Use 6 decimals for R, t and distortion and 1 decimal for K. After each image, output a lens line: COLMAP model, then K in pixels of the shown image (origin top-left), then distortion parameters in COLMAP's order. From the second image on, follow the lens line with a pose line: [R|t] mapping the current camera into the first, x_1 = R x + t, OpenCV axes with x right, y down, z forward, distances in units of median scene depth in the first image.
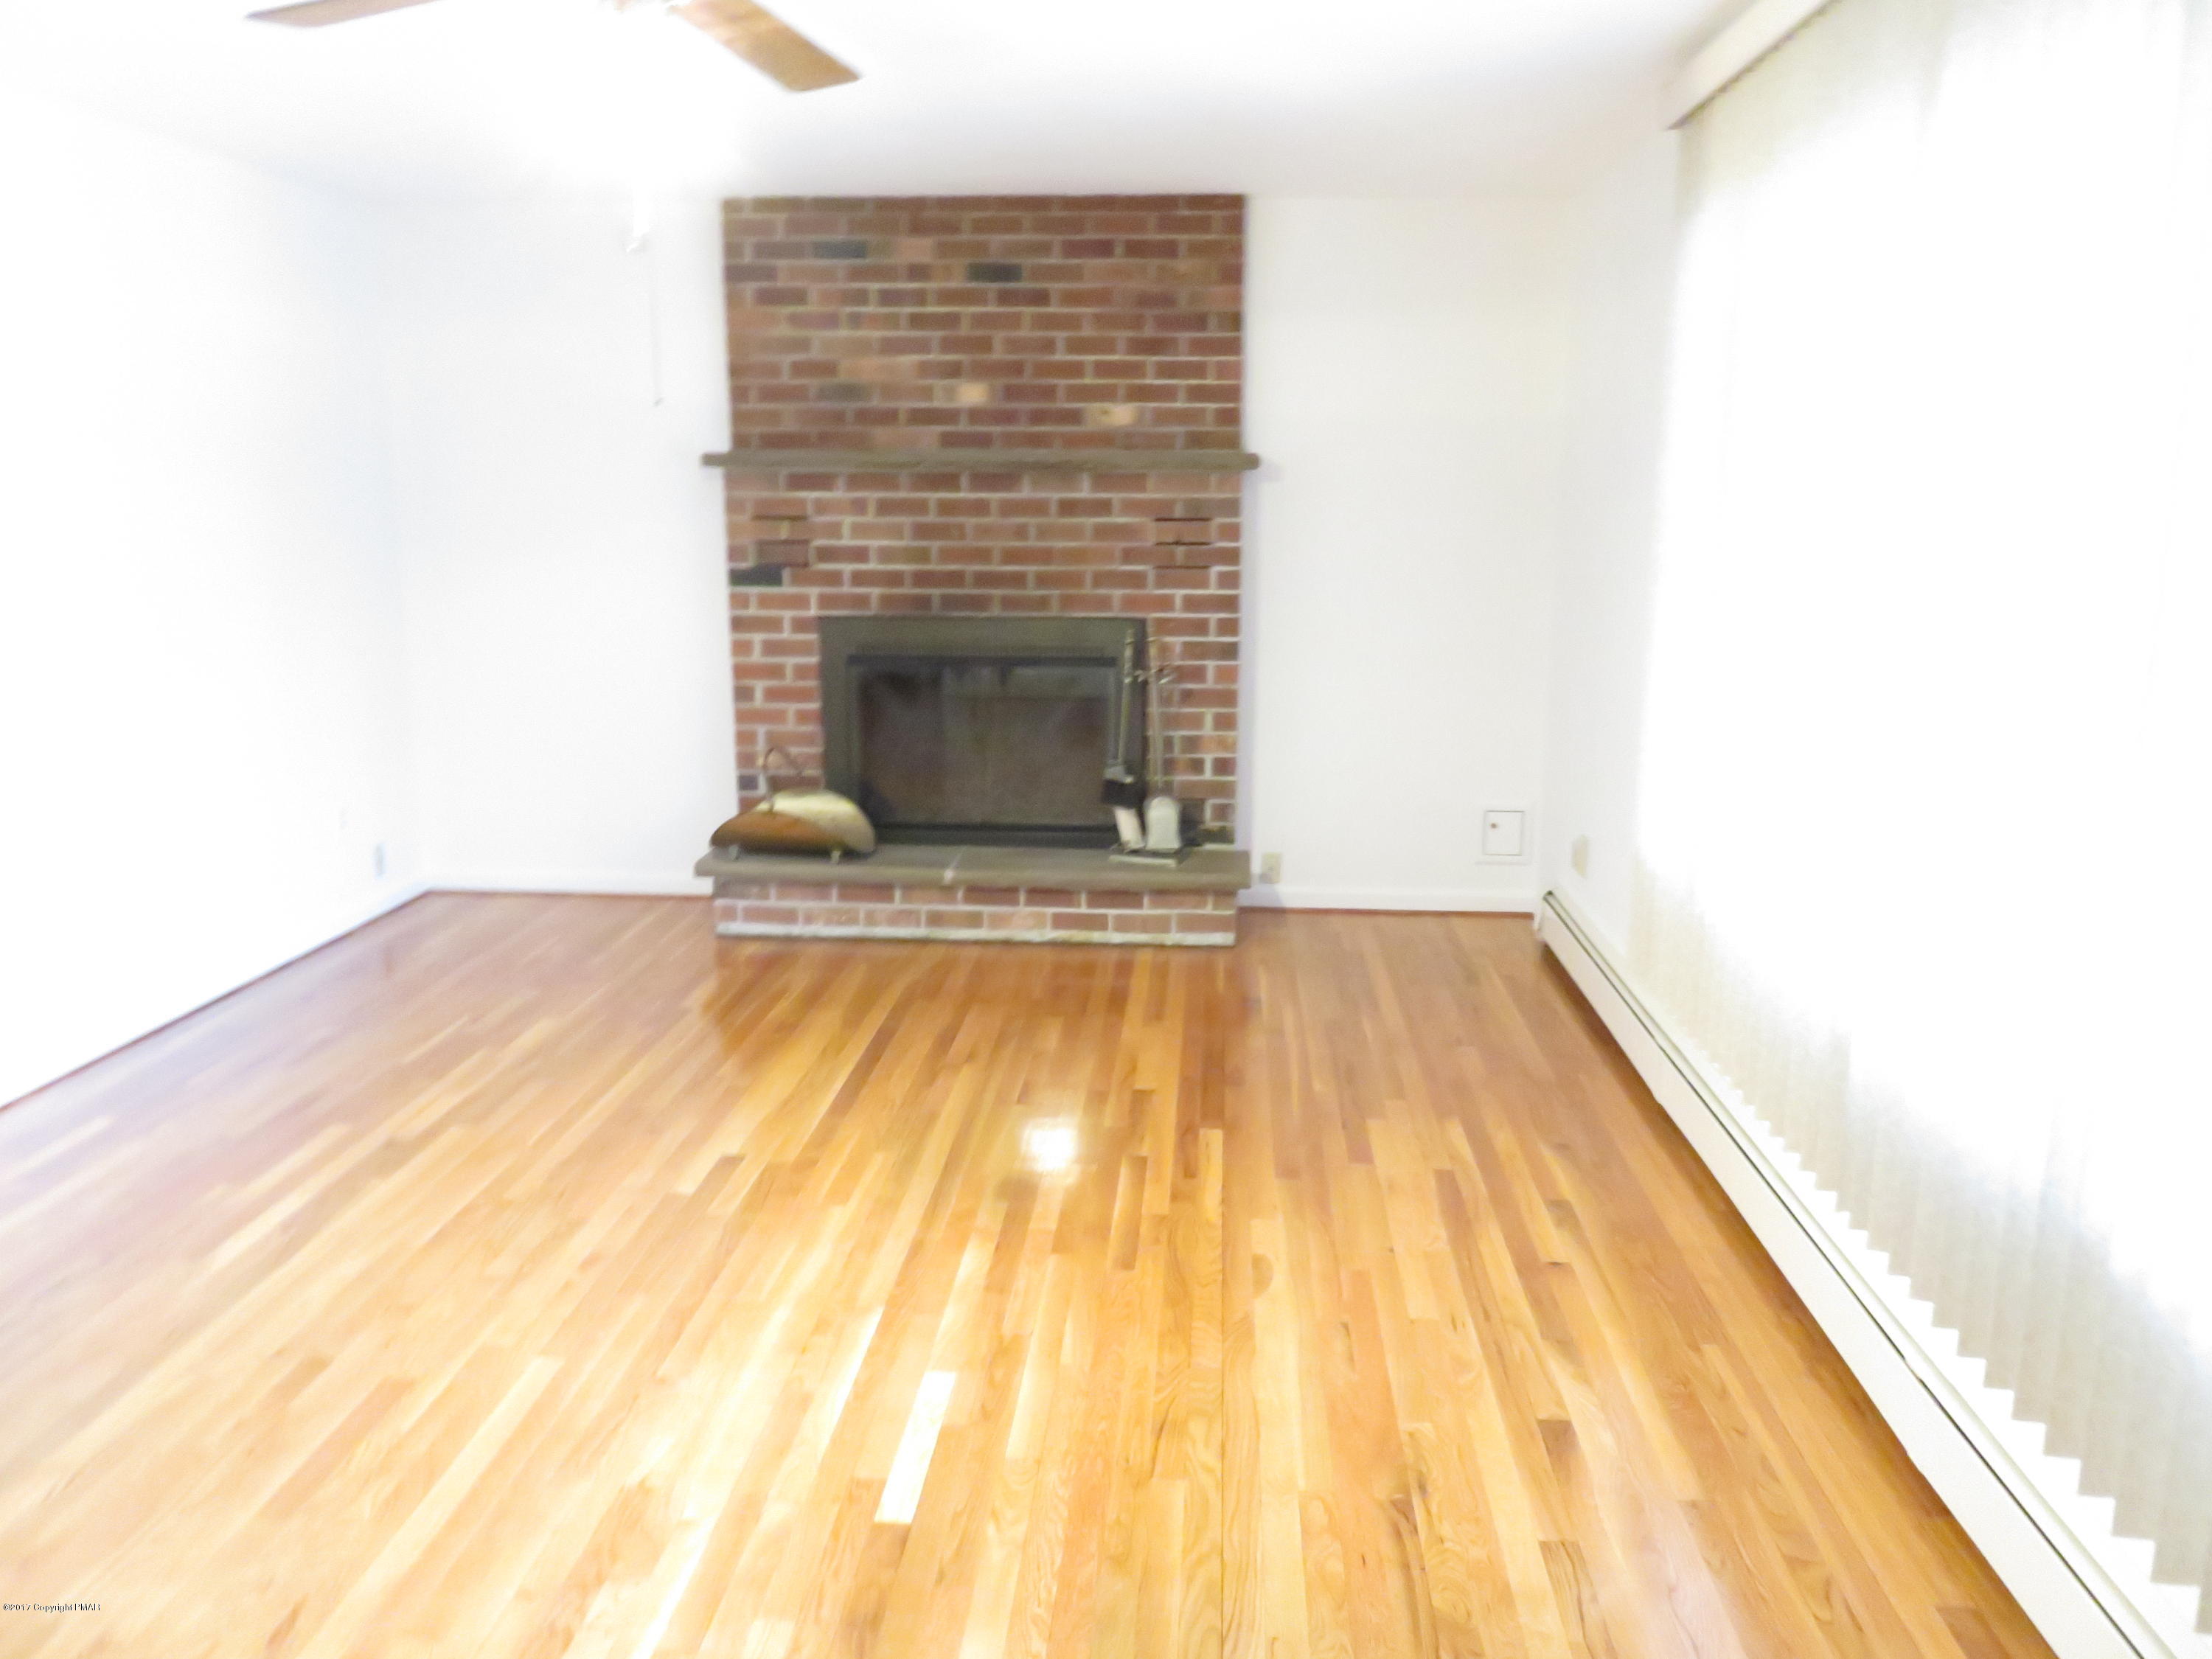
lens RADIAL K [[1626.7, 0, 1106.0], [0, 1626.7, 829.5], [0, 0, 1]] dist [0.002628, 0.001073]
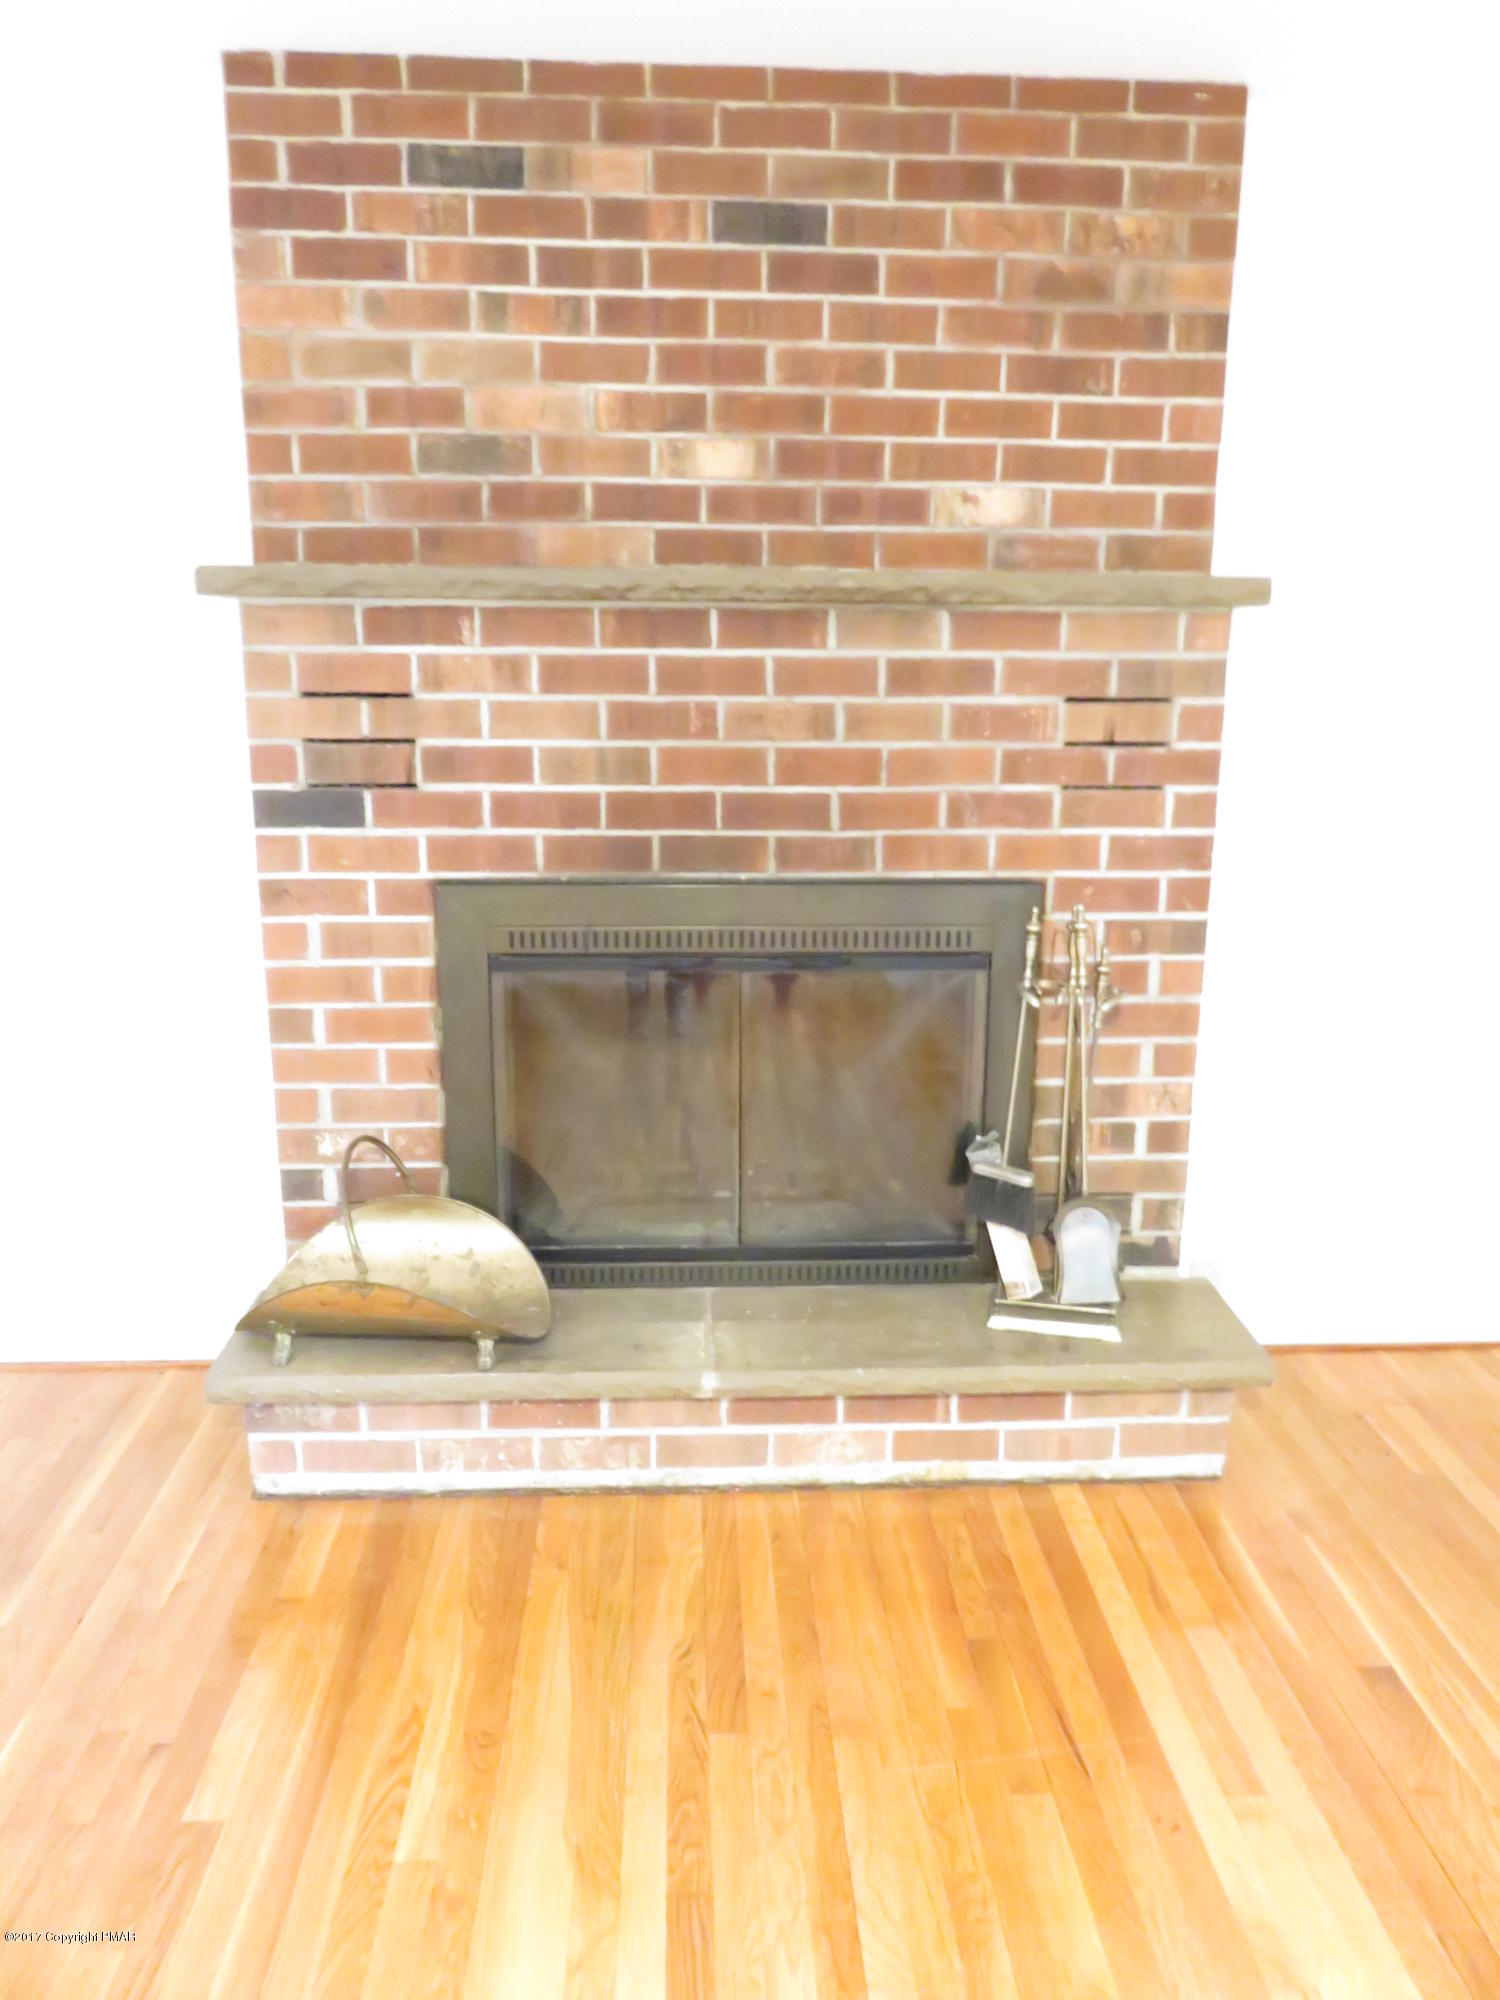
lens RADIAL K [[1471.2, 0, 750.0], [0, 1471.2, 1000.0], [0, 0, 1]] dist [-0.011268, -0.001628]
pose [[0.992763, -0.023023, 0.117862, -0.133803], [0.019388, 0.999303, 0.031894, -0.107659], [-0.118515, -0.029378, 0.992518, 0.521151]]
